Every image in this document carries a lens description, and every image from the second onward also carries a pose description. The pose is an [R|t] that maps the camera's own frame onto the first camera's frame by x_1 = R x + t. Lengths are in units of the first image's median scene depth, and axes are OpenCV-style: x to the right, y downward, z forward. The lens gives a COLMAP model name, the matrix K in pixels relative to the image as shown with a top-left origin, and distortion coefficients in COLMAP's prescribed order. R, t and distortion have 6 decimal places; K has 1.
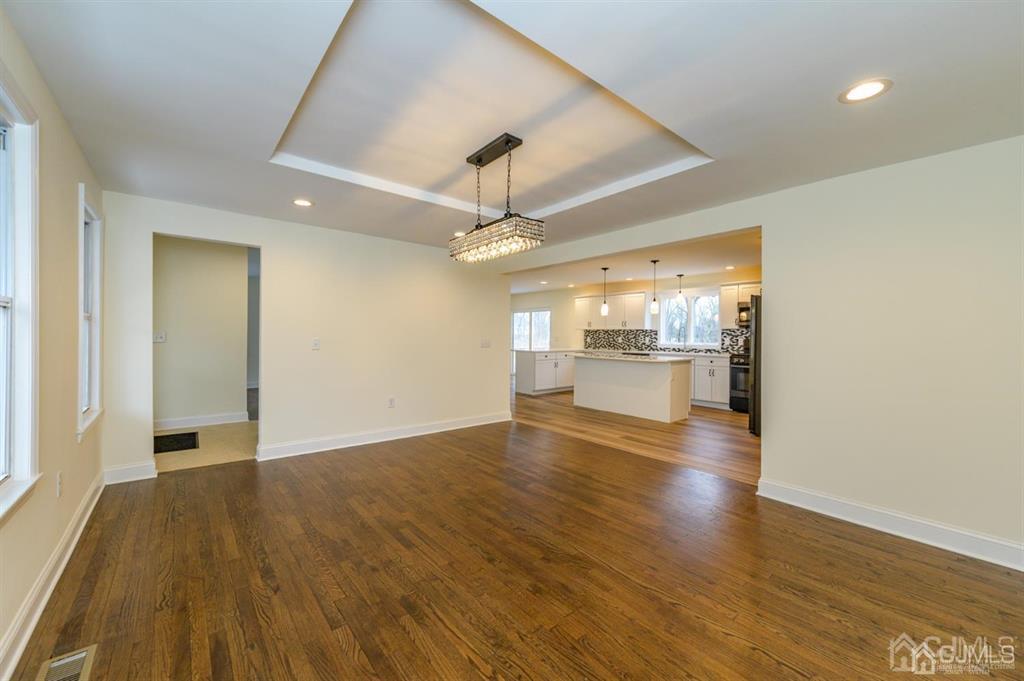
lens RADIAL K [[400.4, 0, 509.5], [0, 400.4, 335.4], [0, 0, 1]] dist [0.001353, 0.000109]
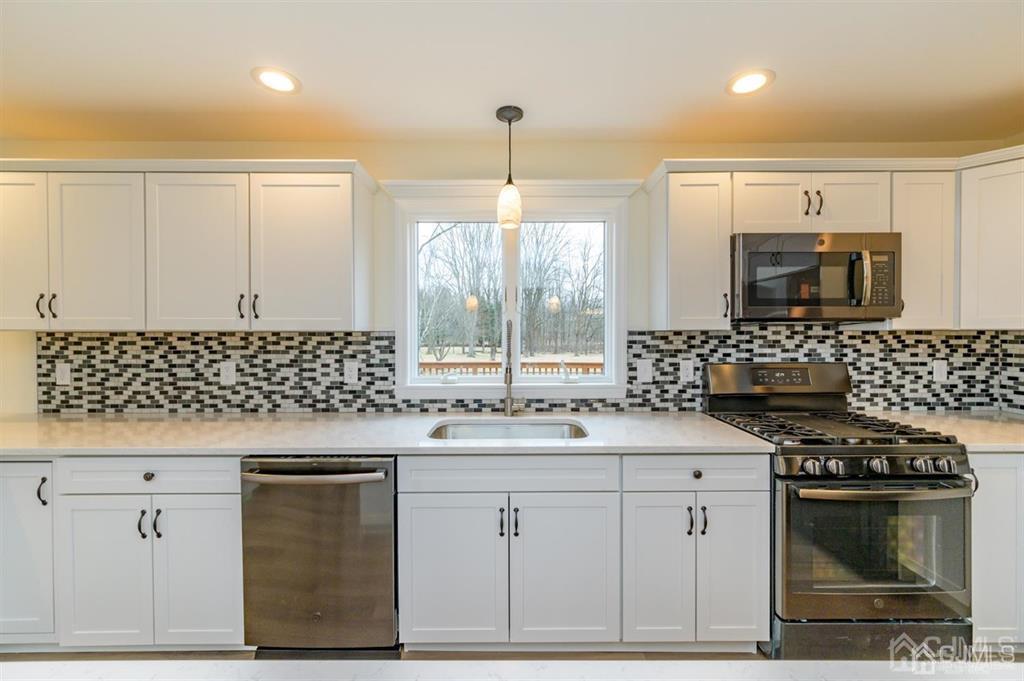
lens RADIAL K [[400.4, 0, 509.5], [0, 400.4, 335.4], [0, 0, 1]] dist [0.001353, 0.000109]
pose [[0.635411, -0.012378, 0.772075, 0.214097], [0.008855, 0.999923, 0.008743, -0.013516], [-0.772124, 0.001281, 0.635471, 0.774503]]
